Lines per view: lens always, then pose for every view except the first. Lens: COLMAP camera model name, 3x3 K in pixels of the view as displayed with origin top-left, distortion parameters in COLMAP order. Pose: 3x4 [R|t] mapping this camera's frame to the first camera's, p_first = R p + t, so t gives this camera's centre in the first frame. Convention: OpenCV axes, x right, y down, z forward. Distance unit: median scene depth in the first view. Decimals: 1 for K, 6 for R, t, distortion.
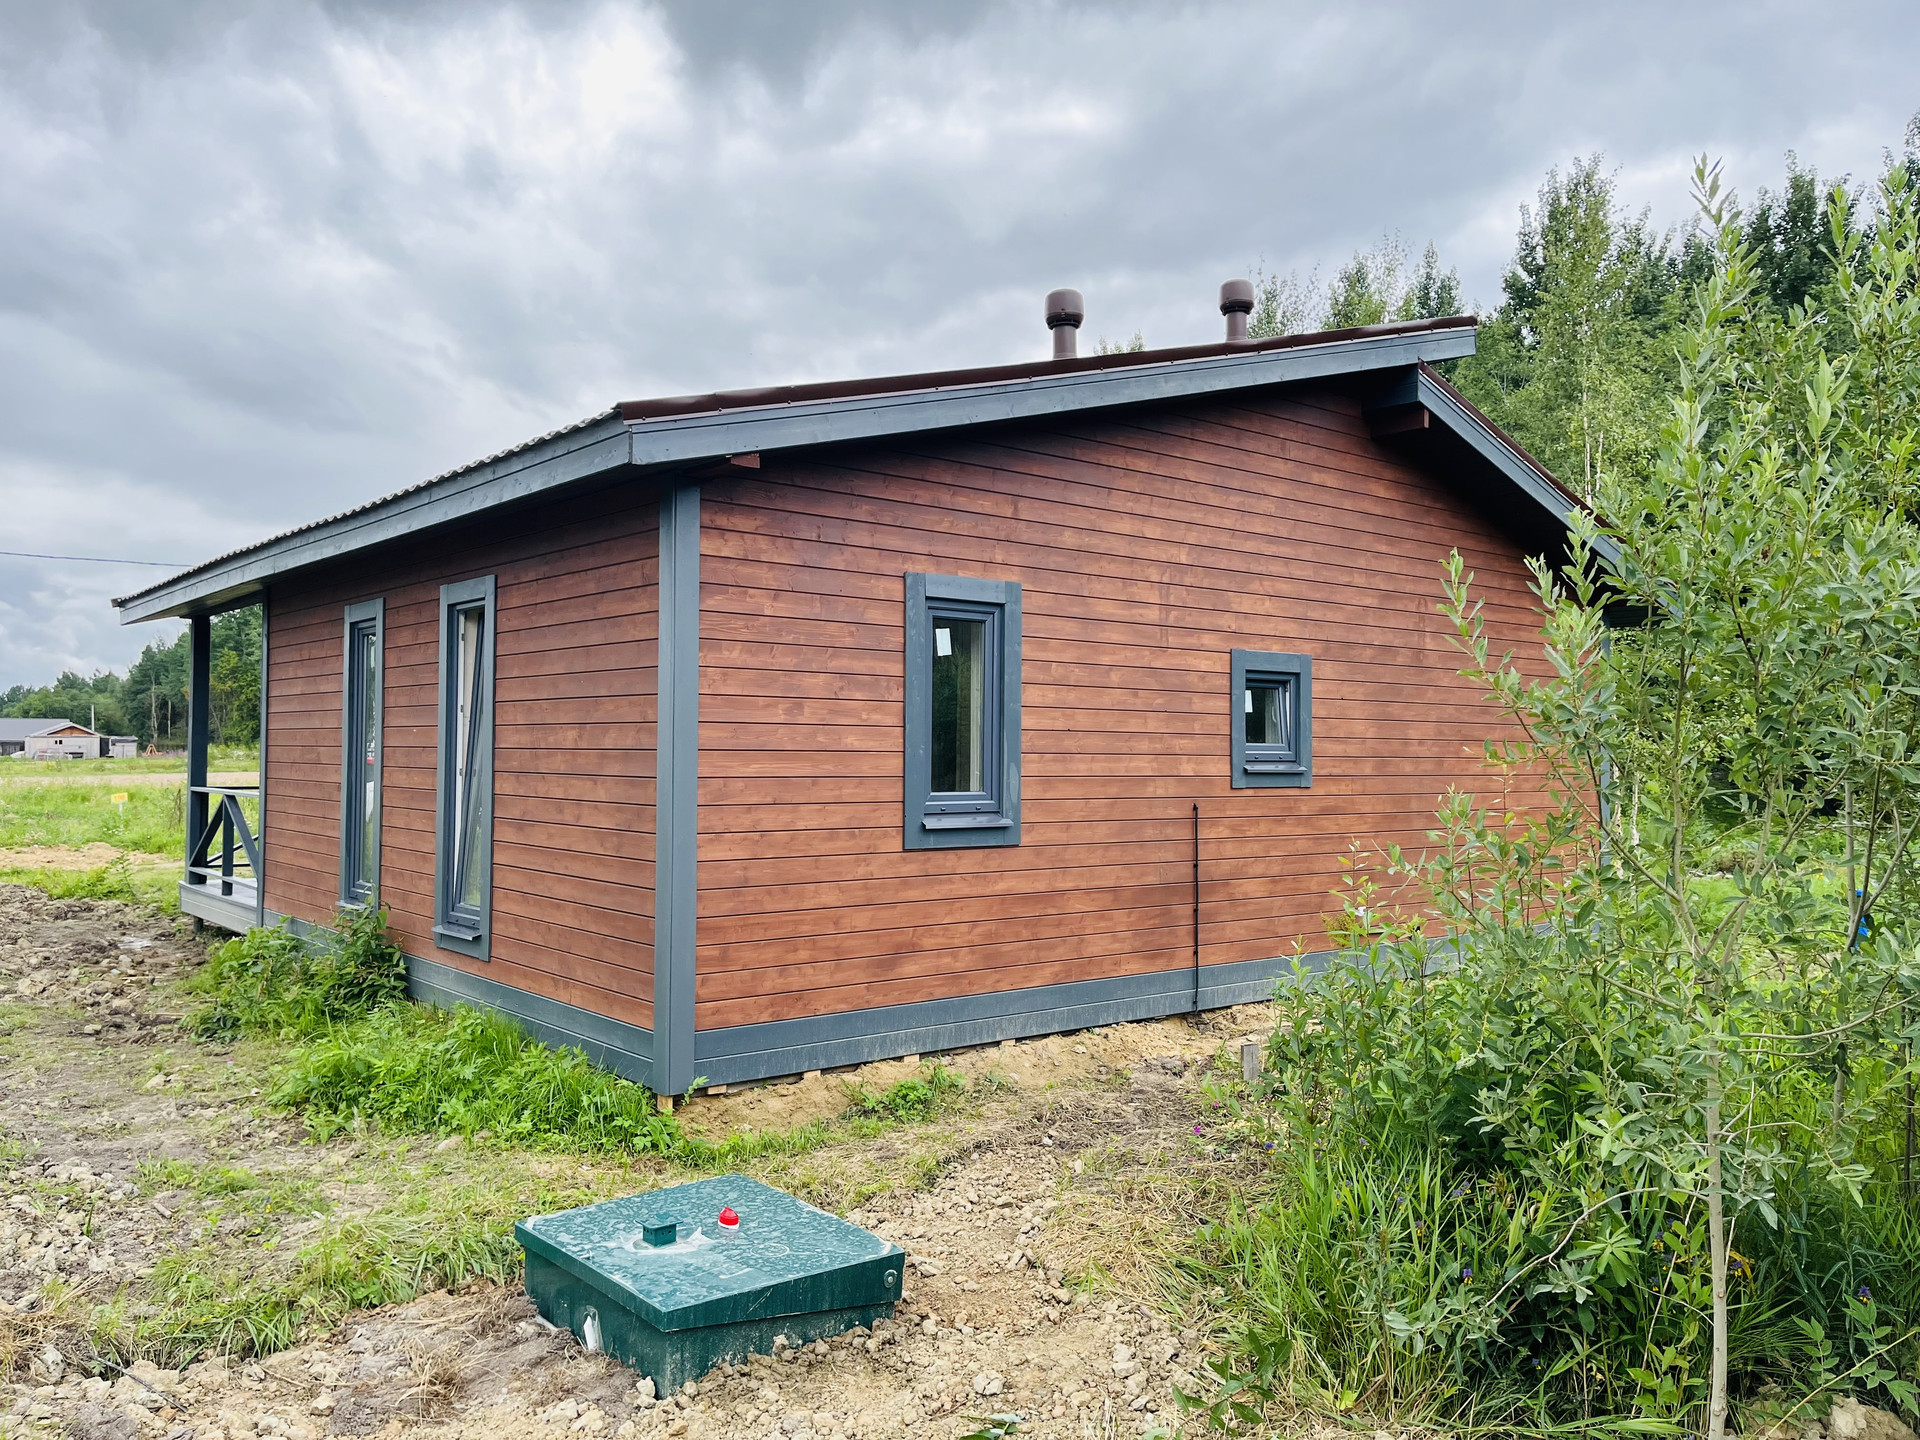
lens RADIAL K [[1445.8, 0, 960.2], [0, 1445.8, 719.1], [0, 0, 1]] dist [0.067888, -0.068648]
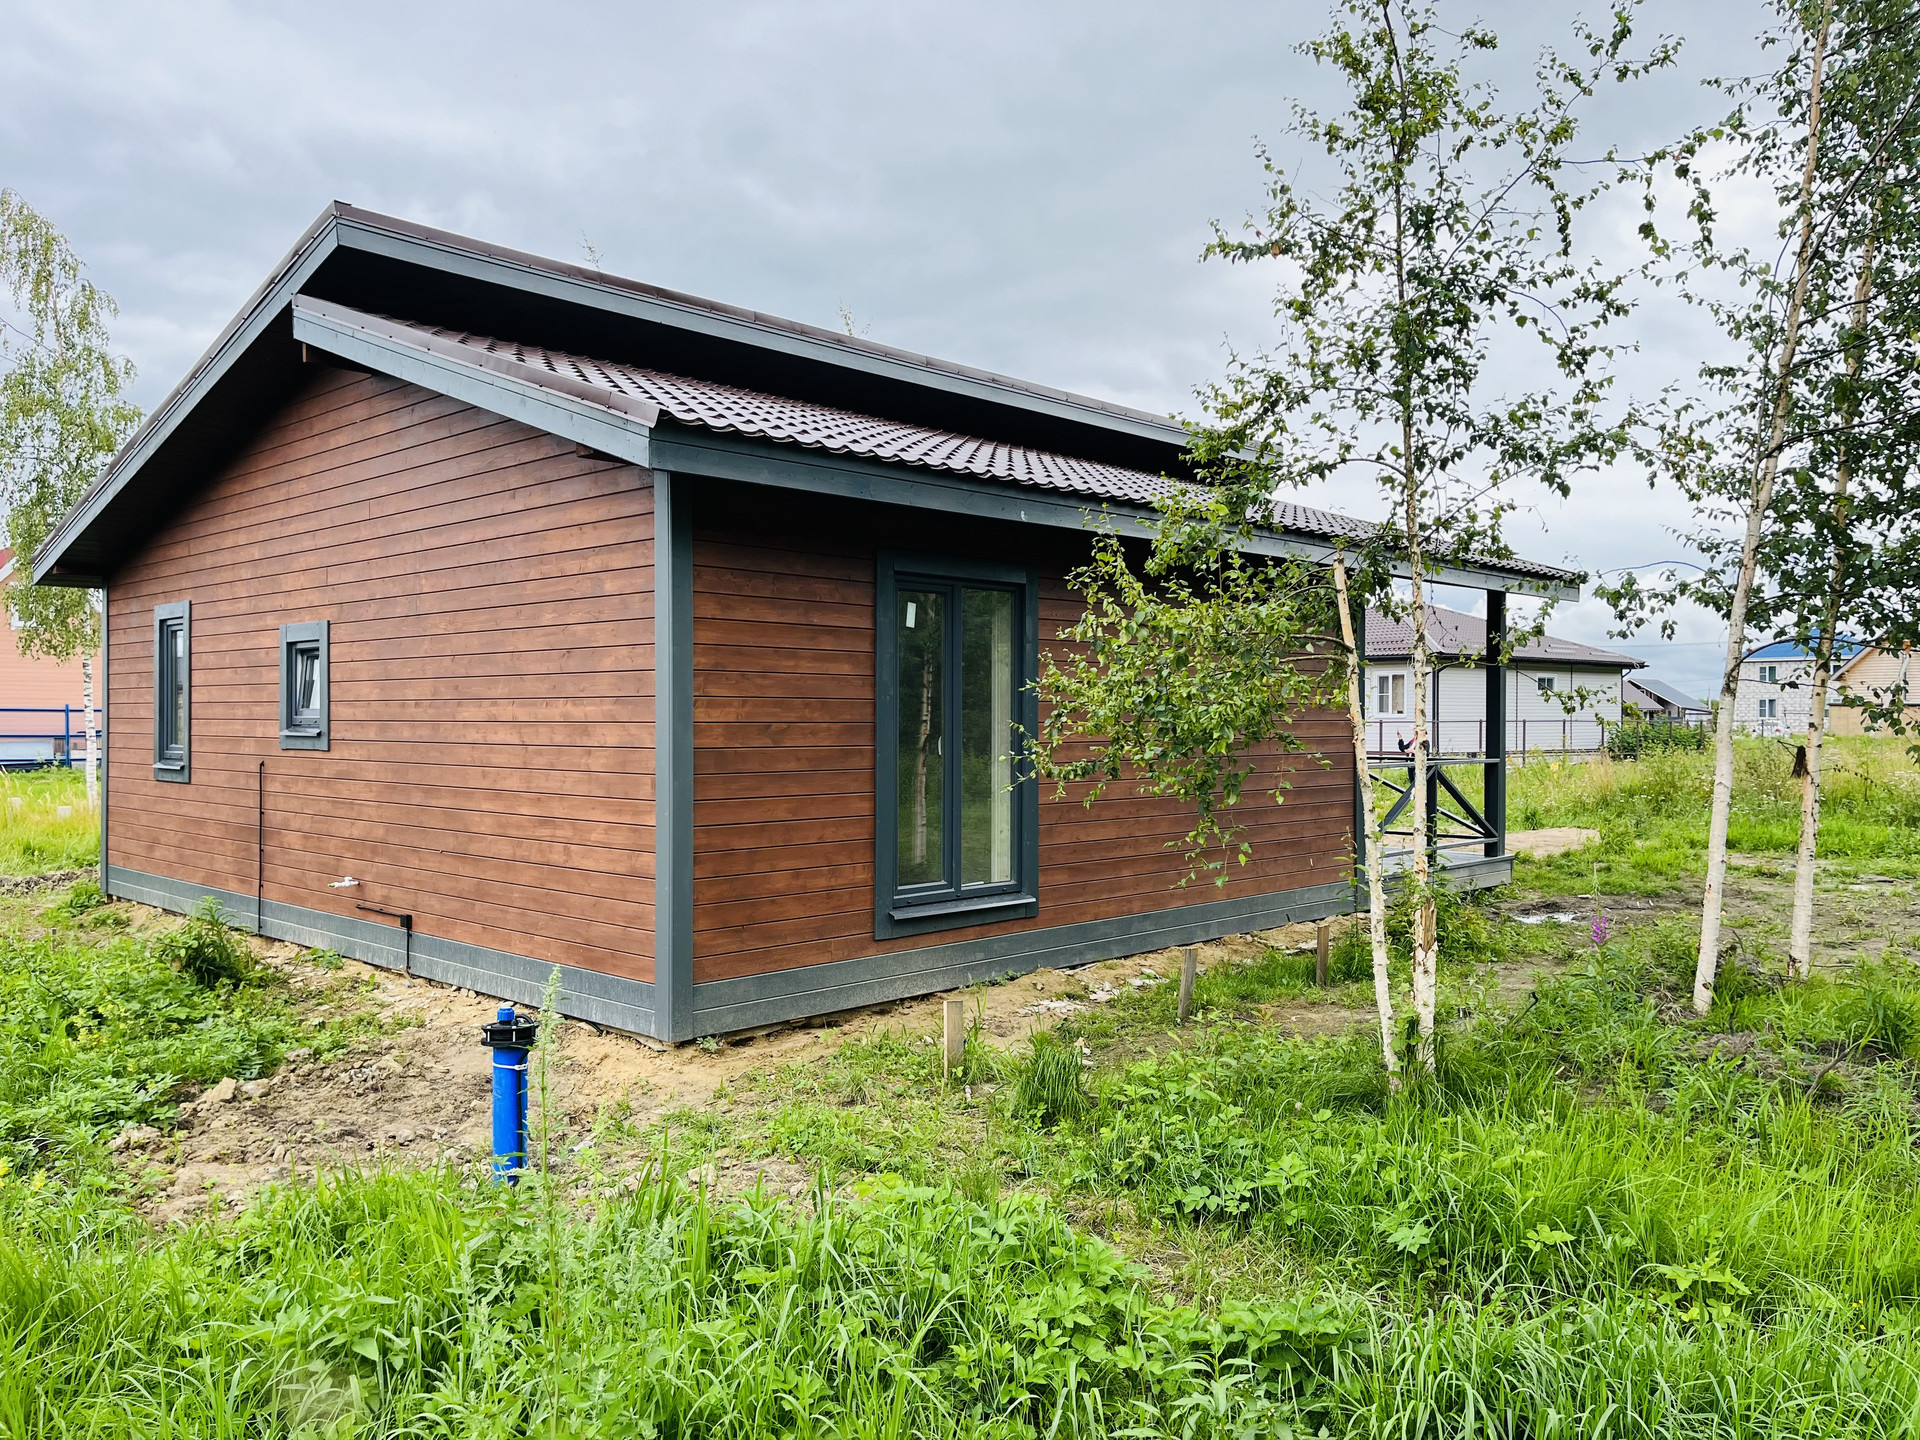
lens RADIAL K [[1445.8, 0, 960.8], [0, 1445.8, 728.1], [0, 0, 1]] dist [0.067888, -0.068648]
pose [[0.113190, -0.014621, -0.993466, 1.211824], [0.007636, 0.999875, -0.013845, 0.045080], [0.993544, -0.006019, 0.113288, 1.226089]]
